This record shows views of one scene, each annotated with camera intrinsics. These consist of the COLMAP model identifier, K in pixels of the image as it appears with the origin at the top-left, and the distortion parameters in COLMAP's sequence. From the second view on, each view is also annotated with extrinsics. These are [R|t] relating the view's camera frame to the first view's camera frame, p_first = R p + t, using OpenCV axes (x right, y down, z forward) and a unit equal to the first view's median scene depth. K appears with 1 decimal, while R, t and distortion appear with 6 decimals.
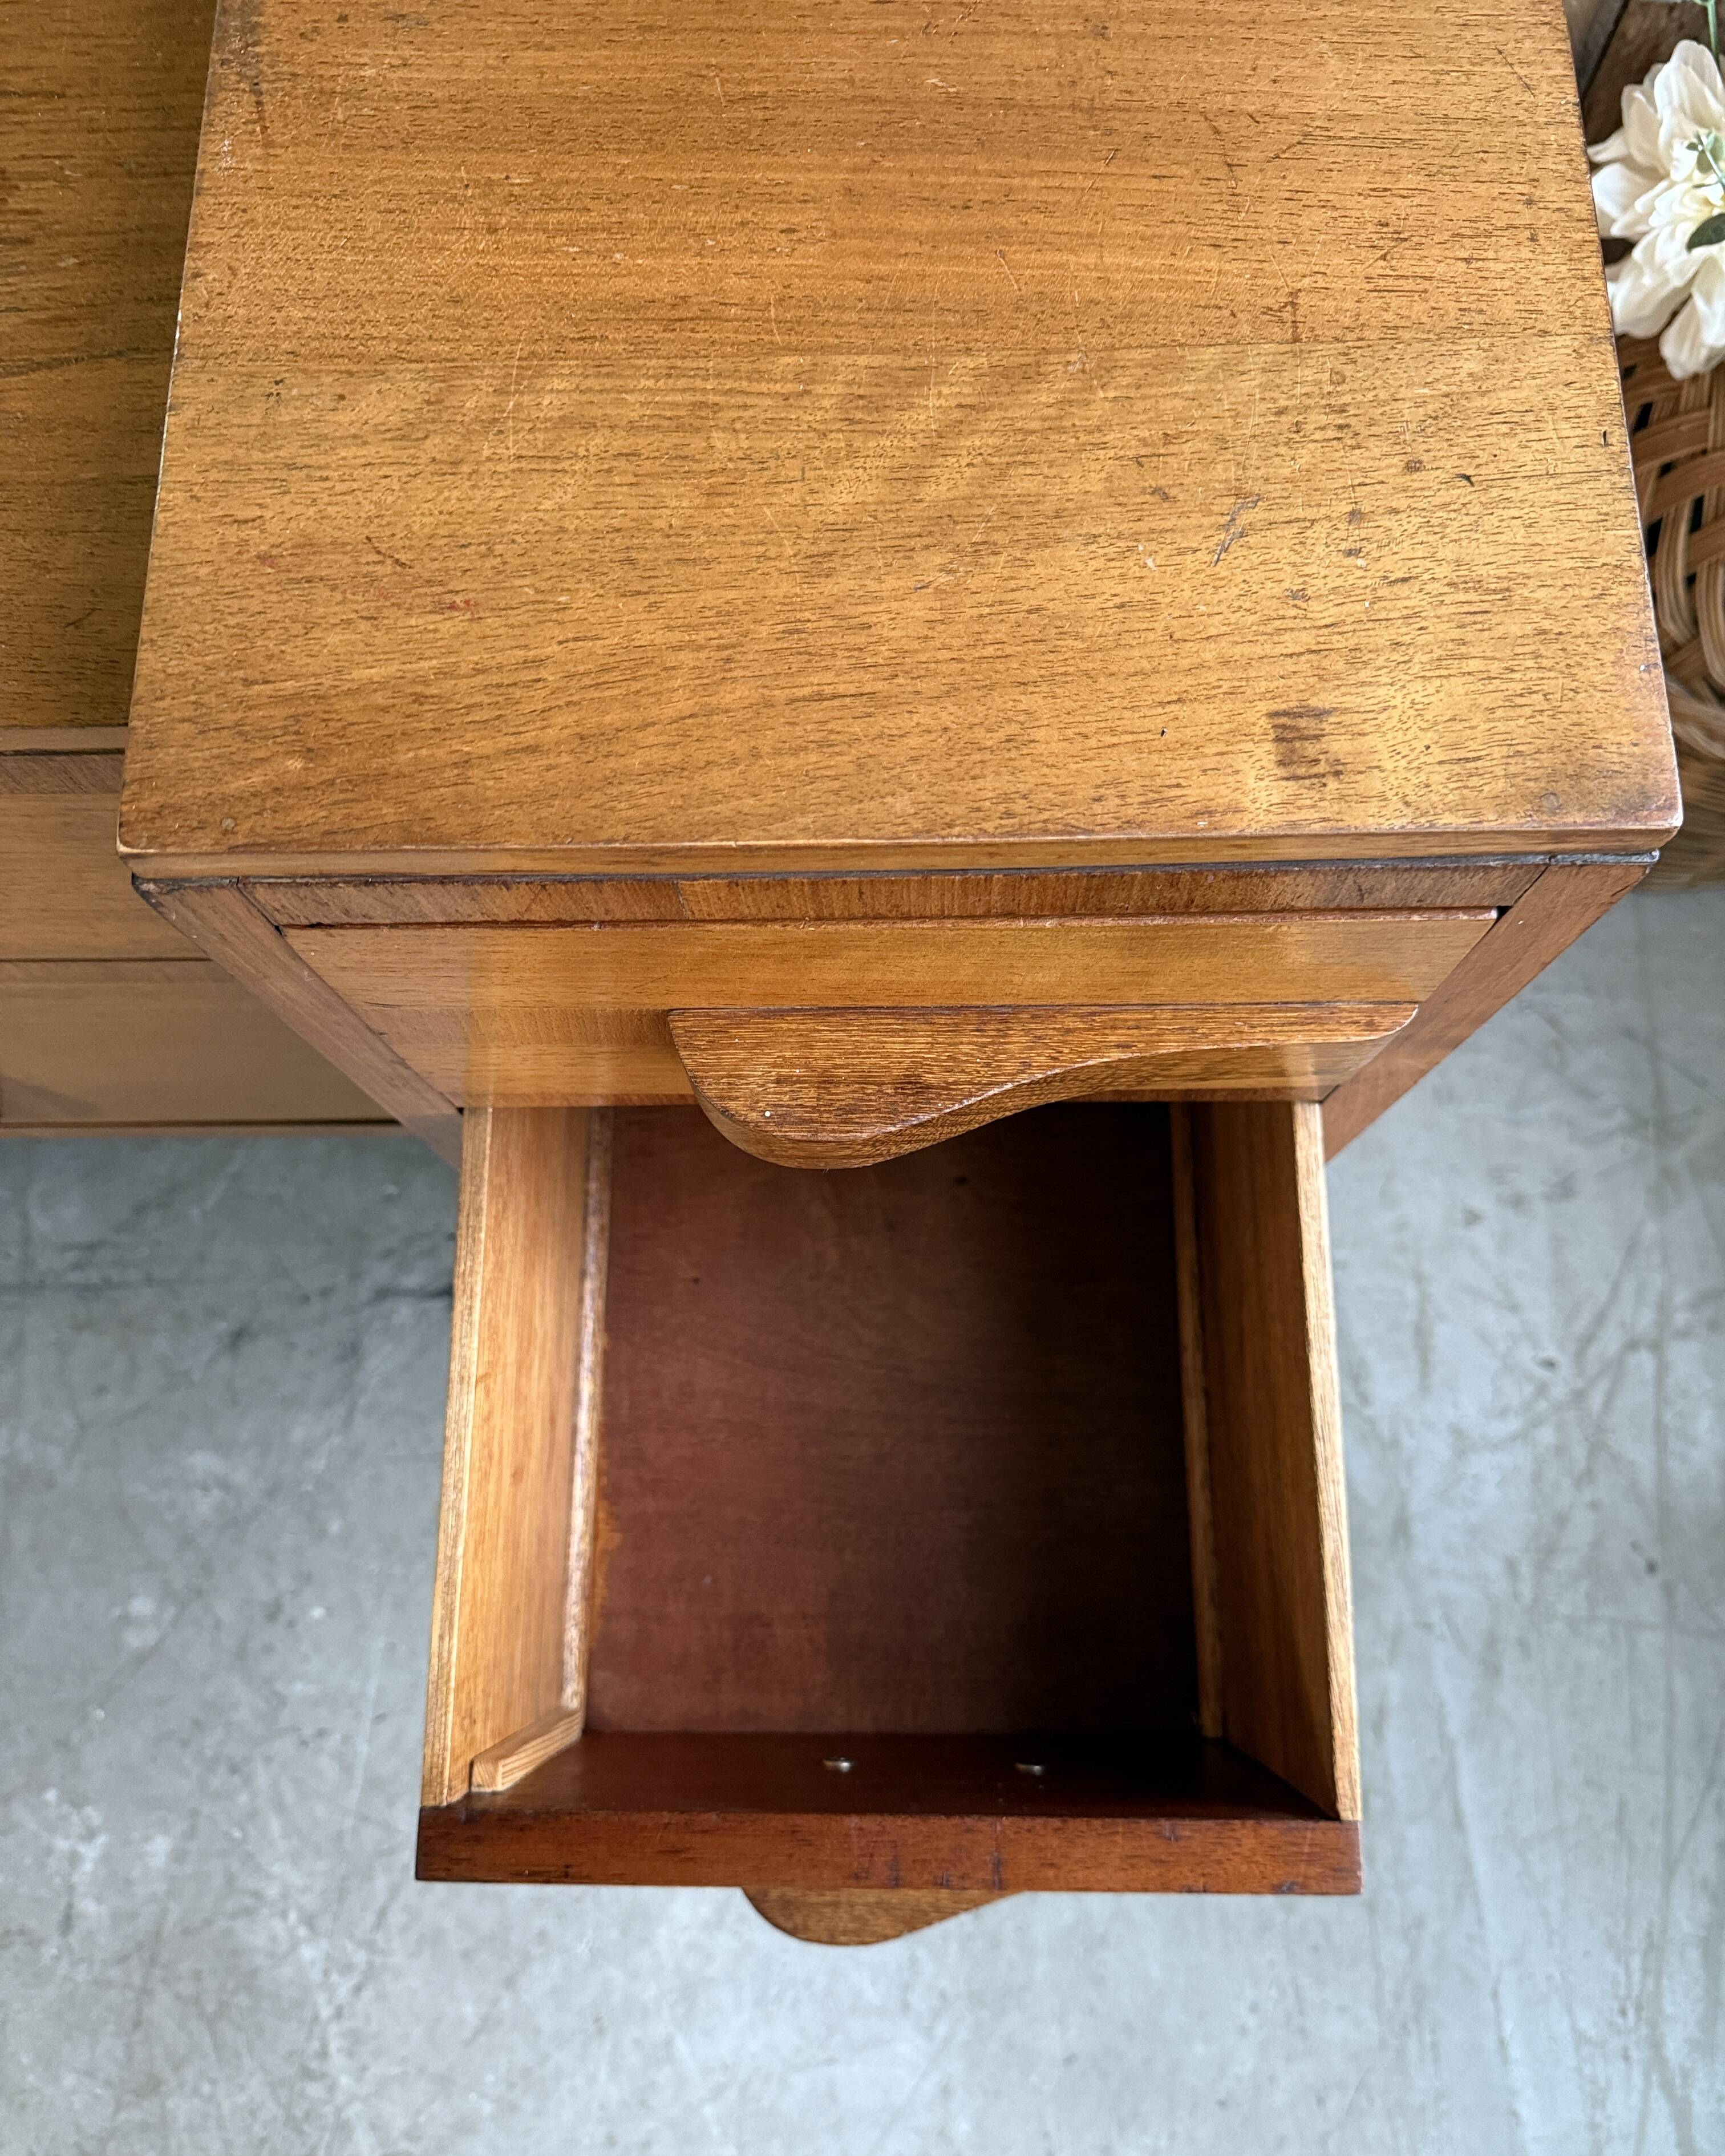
lens RADIAL K [[1646.7, 0, 853.4], [0, 1646.7, 1141.1], [0, 0, 1]] dist [-0.000575, -0.022370]
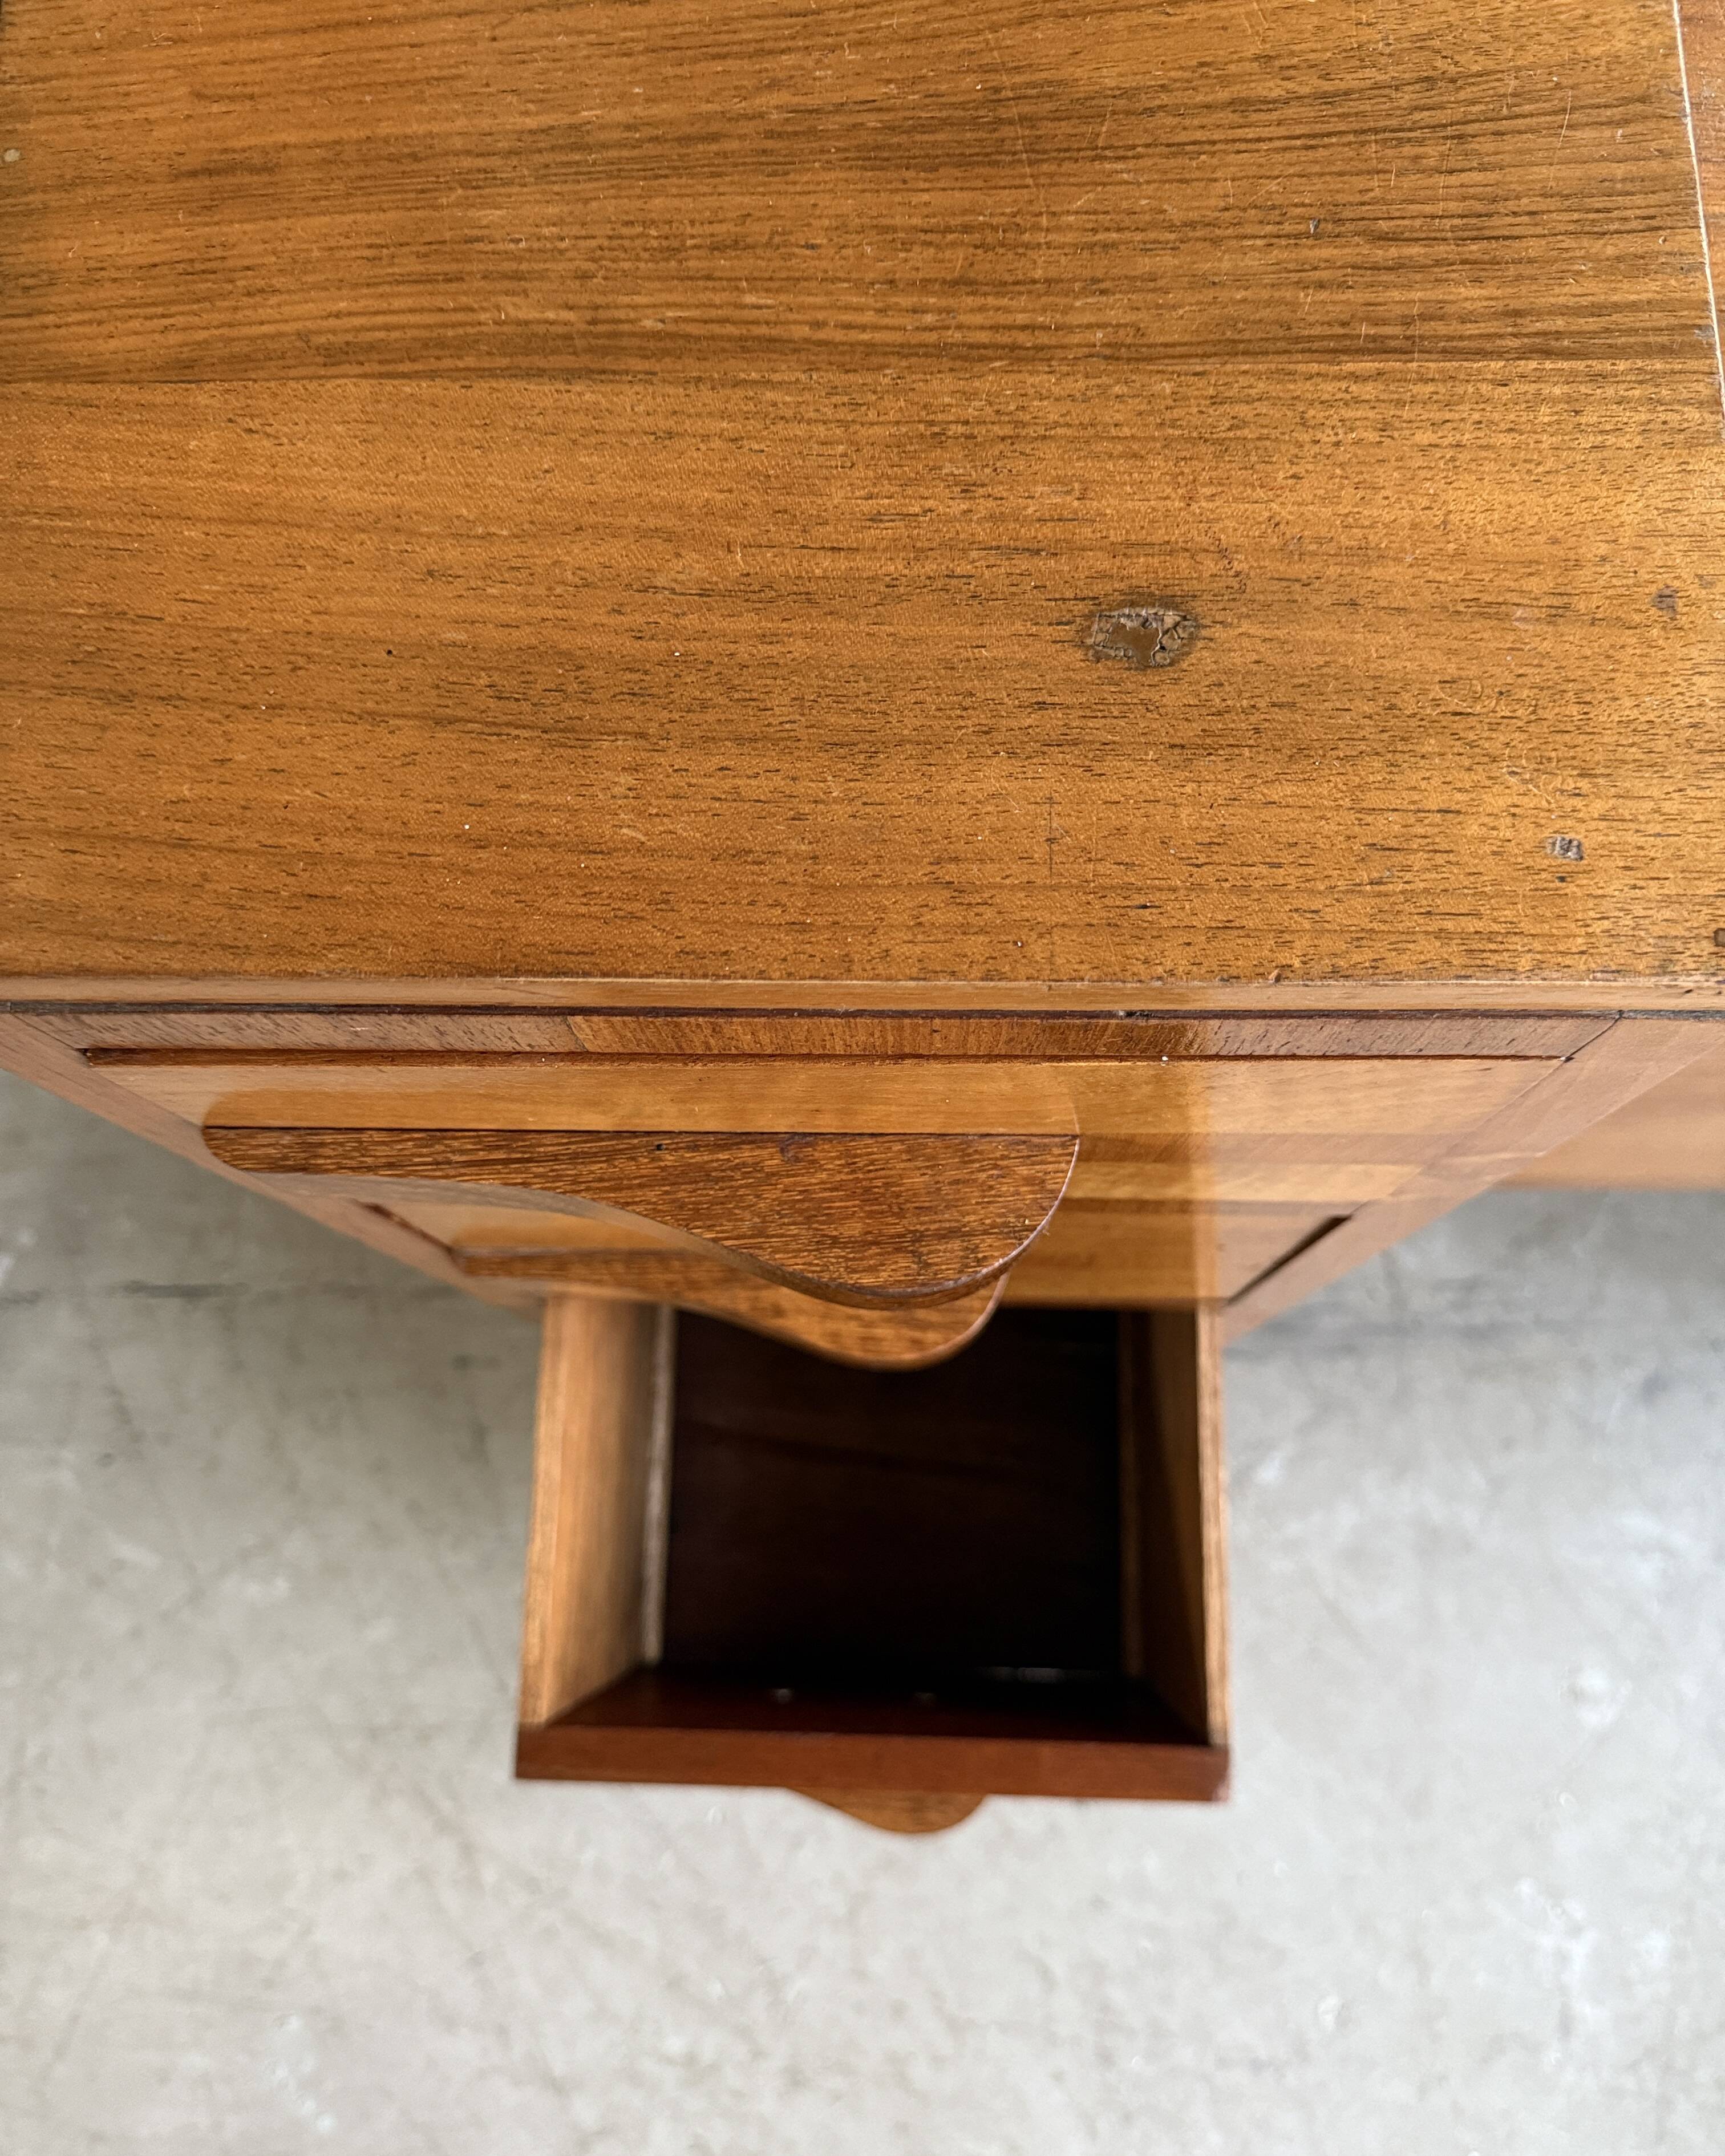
lens RADIAL K [[1646.7, 0, 861.5], [0, 1646.7, 1153.3], [0, 0, 1]] dist [-0.000575, -0.022370]
pose [[0.999736, 0.008186, -0.021489, -0.894933], [-0.007626, 0.999632, 0.026016, -0.034501], [0.021694, -0.025845, 0.999431, 0.090366]]
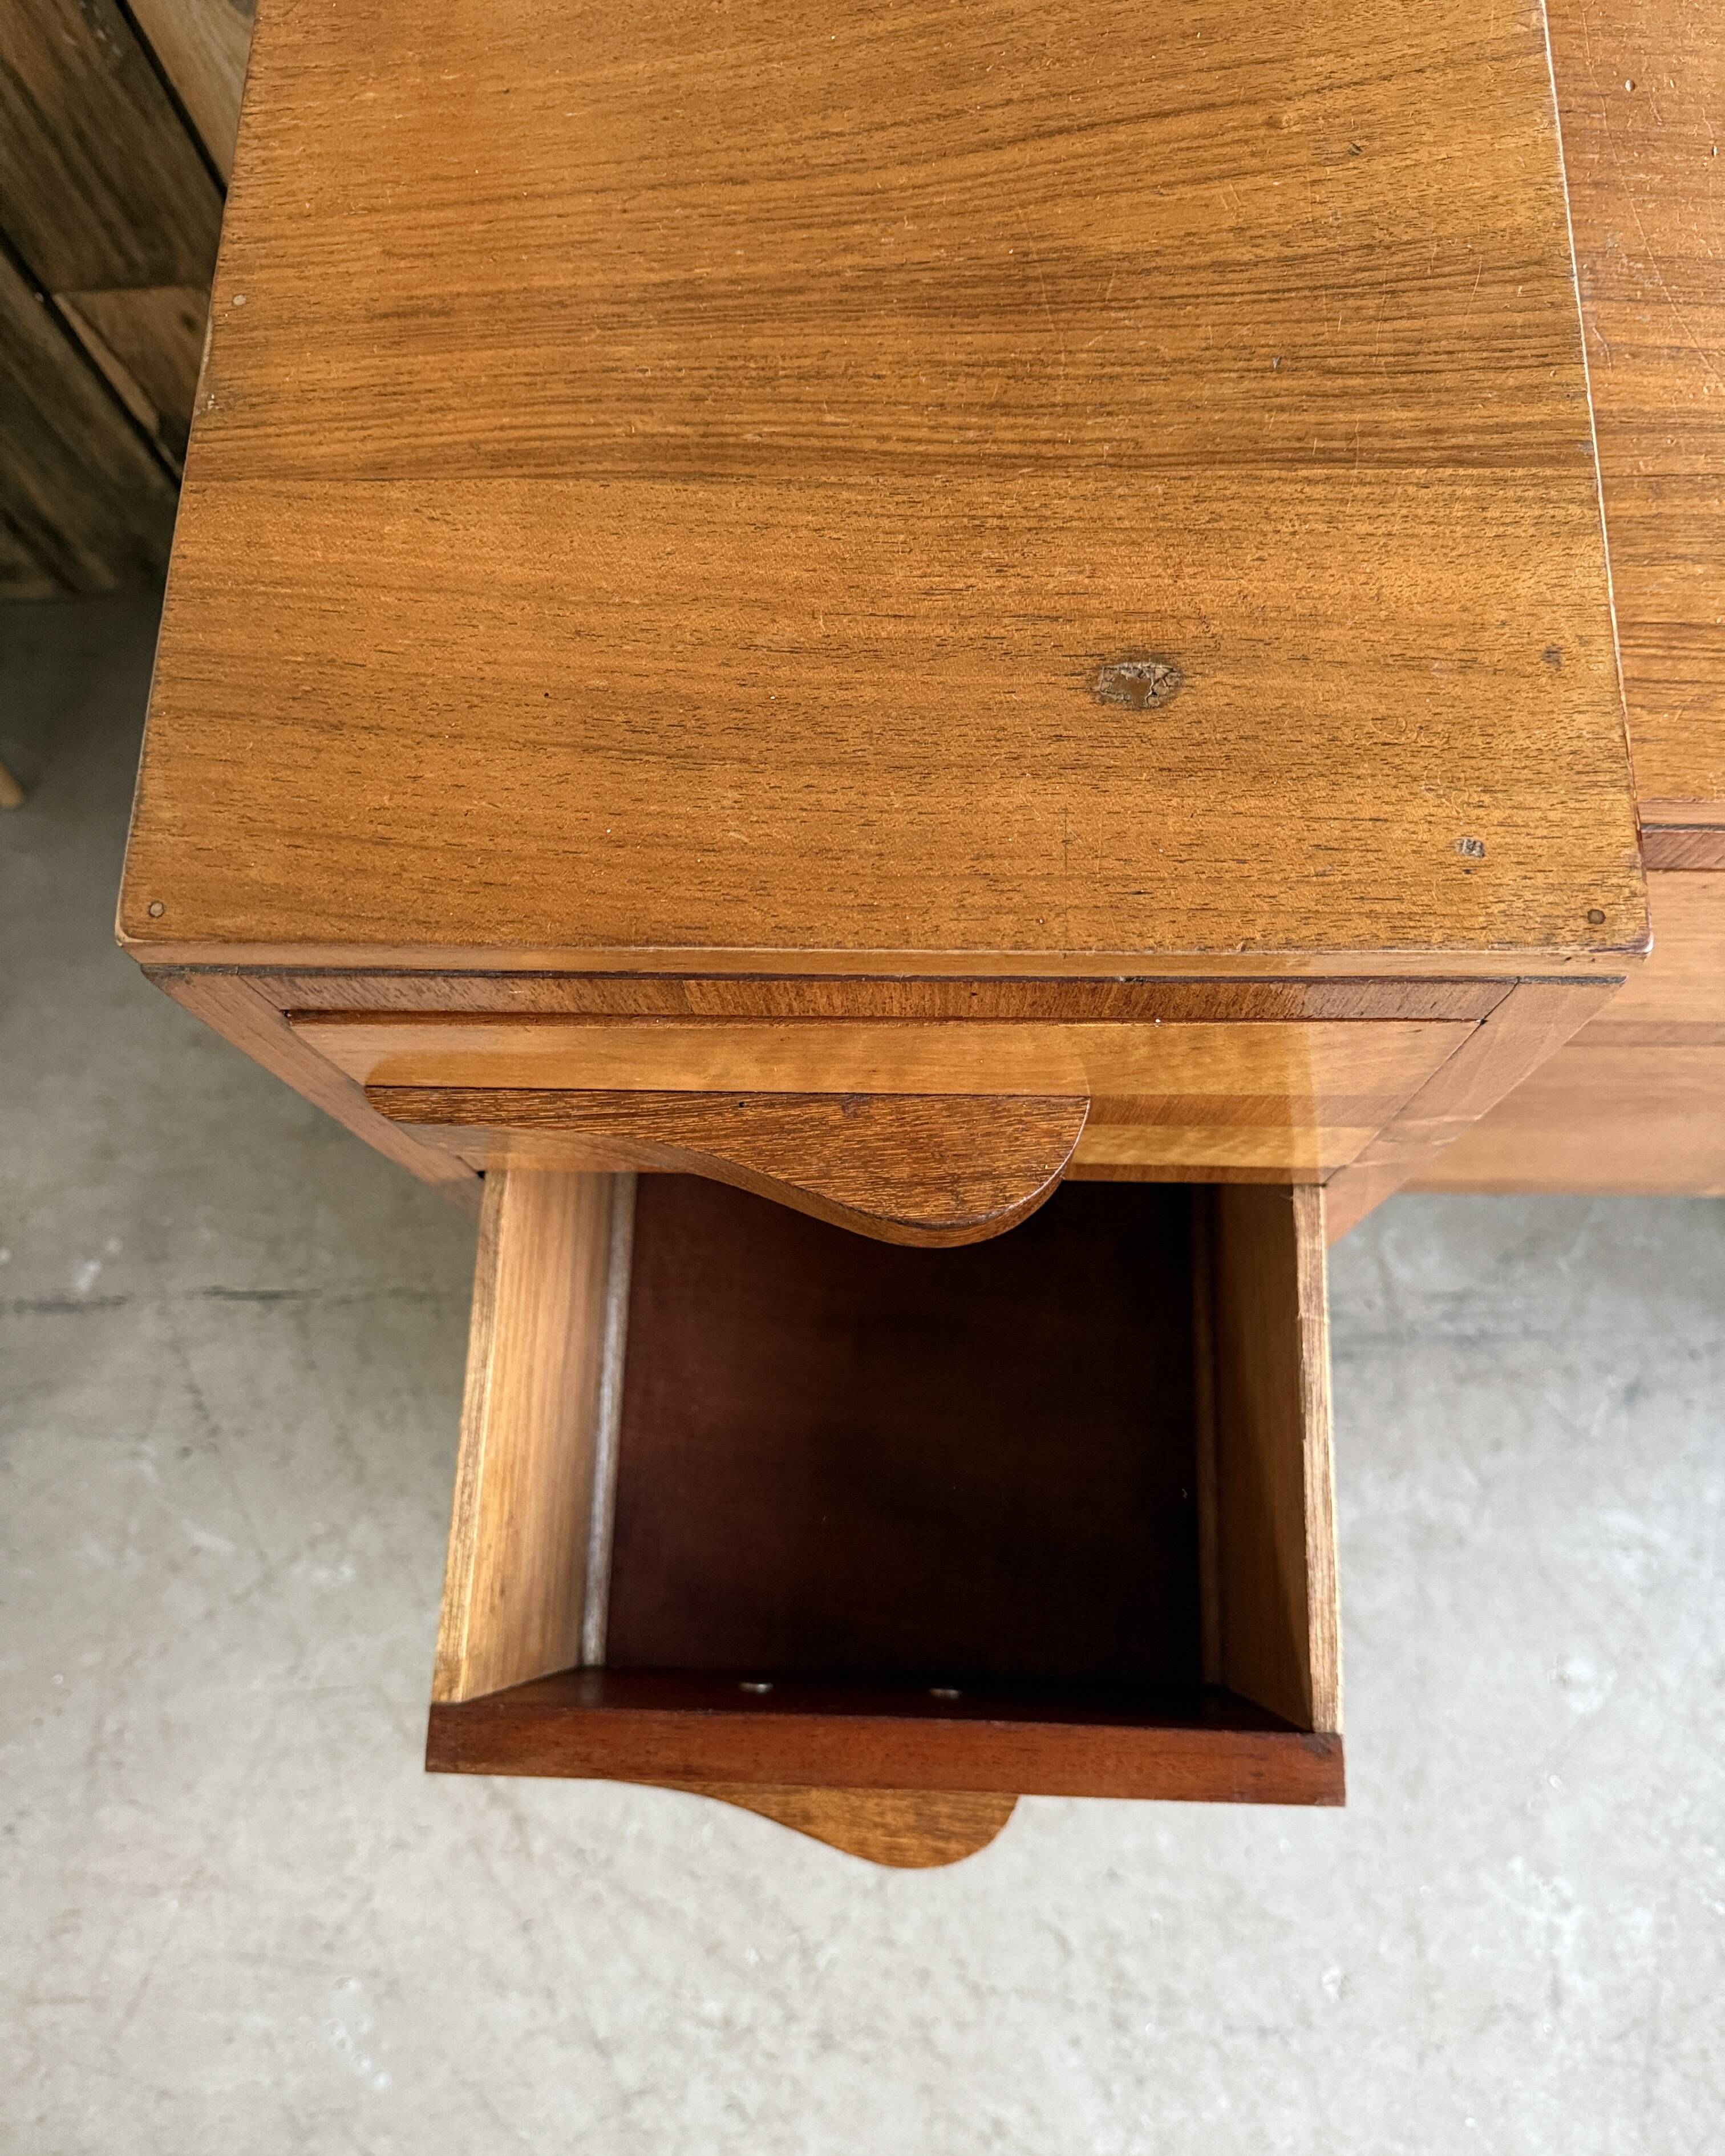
lens RADIAL K [[1646.7, 0, 867.3], [0, 1646.7, 1152.7], [0, 0, 1]] dist [-0.000575, -0.022370]
pose [[0.999421, 0.013704, -0.031157, -0.900283], [-0.013974, 0.999866, -0.008482, -0.009328], [0.031036, 0.008913, 0.999479, 0.014182]]
